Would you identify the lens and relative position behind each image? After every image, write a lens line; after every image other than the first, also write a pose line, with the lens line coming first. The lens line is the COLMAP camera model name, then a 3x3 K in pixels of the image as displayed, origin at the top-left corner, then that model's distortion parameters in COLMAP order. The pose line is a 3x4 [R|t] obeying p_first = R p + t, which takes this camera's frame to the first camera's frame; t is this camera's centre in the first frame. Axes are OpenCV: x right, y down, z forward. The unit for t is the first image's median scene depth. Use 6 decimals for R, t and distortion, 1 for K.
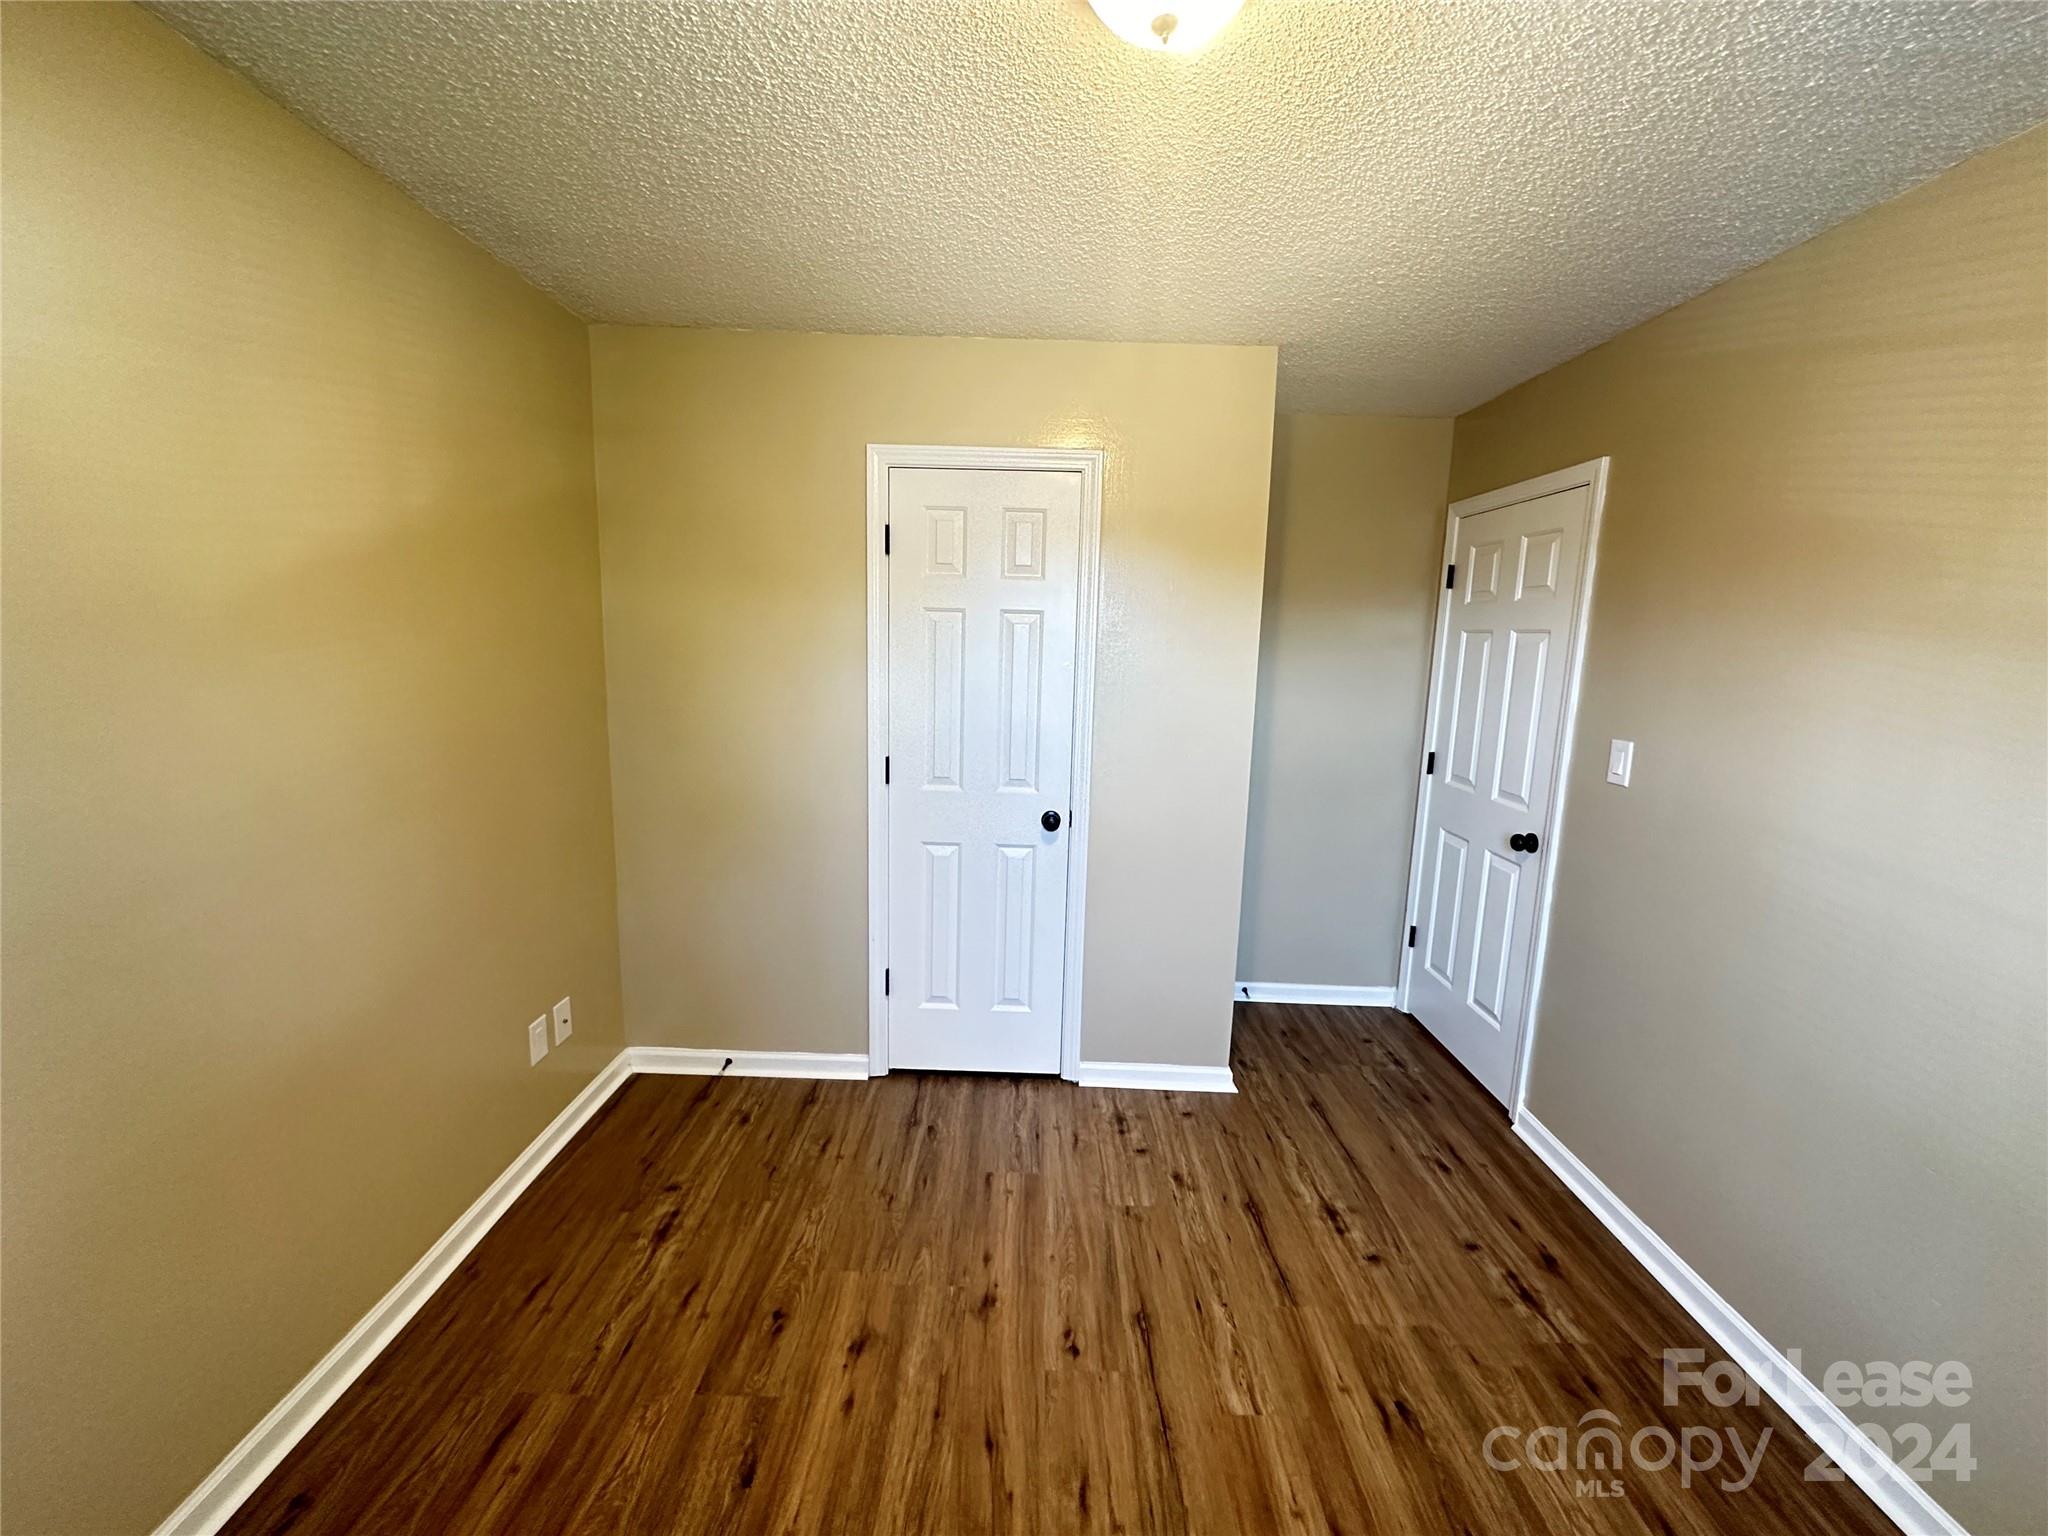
lens RADIAL K [[815.1, 0, 1016.4], [0, 815.1, 762.5], [0, 0, 1]] dist [-0.005328, 0.000261]
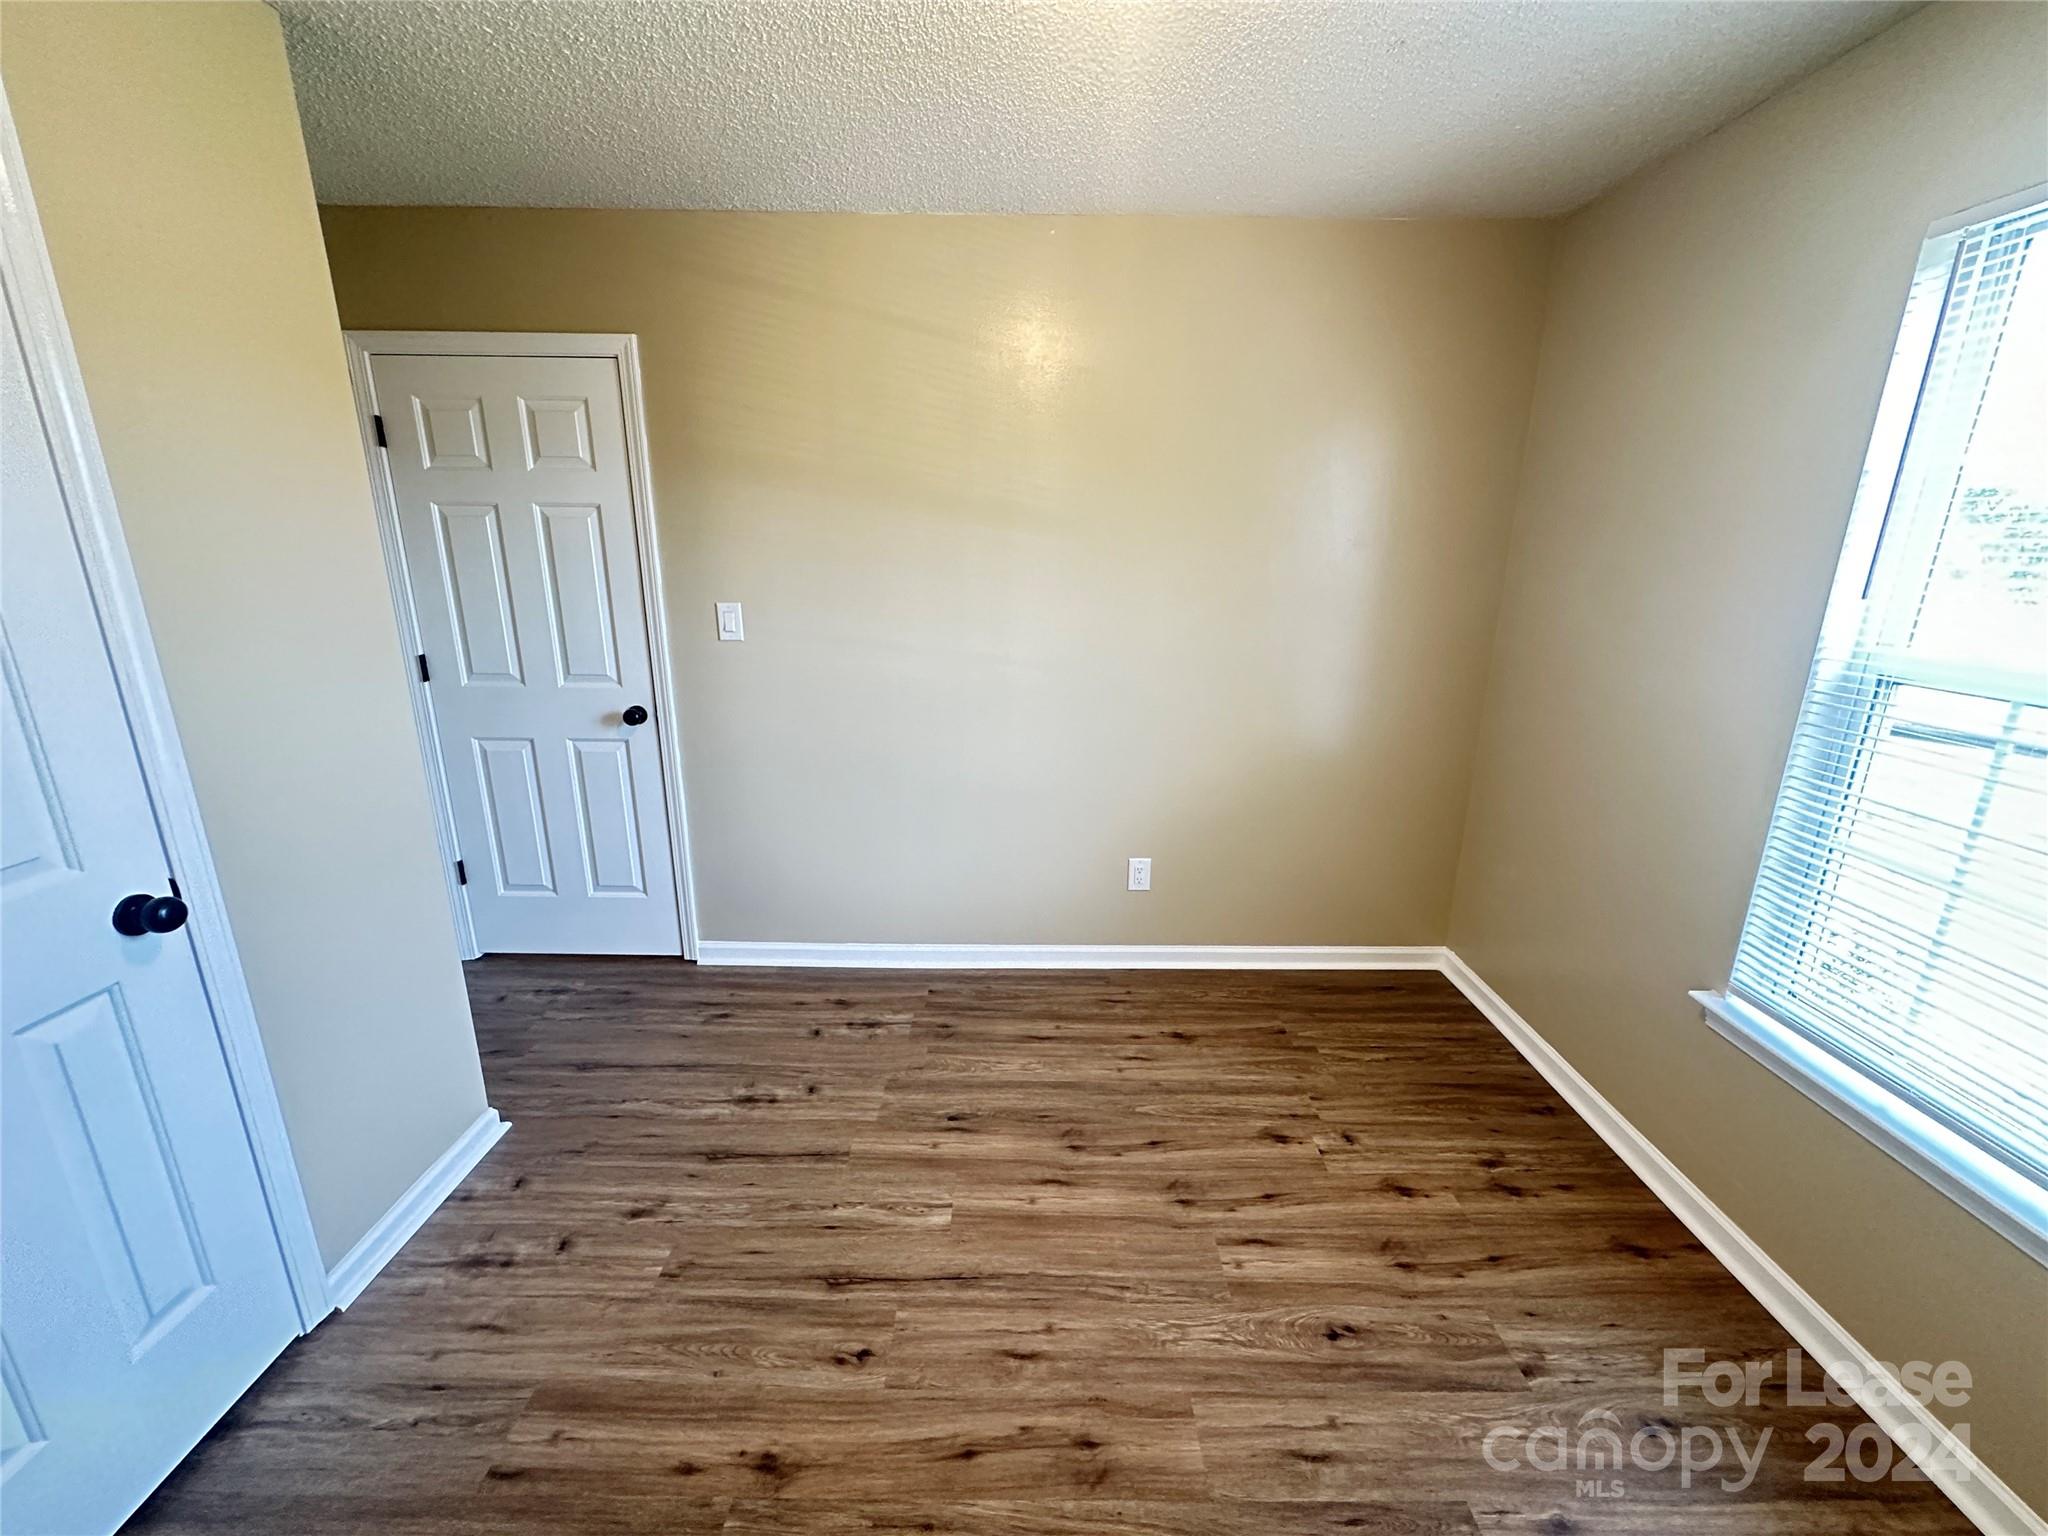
lens RADIAL K [[815.1, 0, 1039.5], [0, 815.1, 761.4], [0, 0, 1]] dist [-0.005328, 0.000261]
pose [[-0.018489, -0.292895, 0.955966, -0.516434], [0.142168, 0.945644, 0.292482, -0.100497], [-0.989670, 0.141315, 0.024156, 0.617238]]
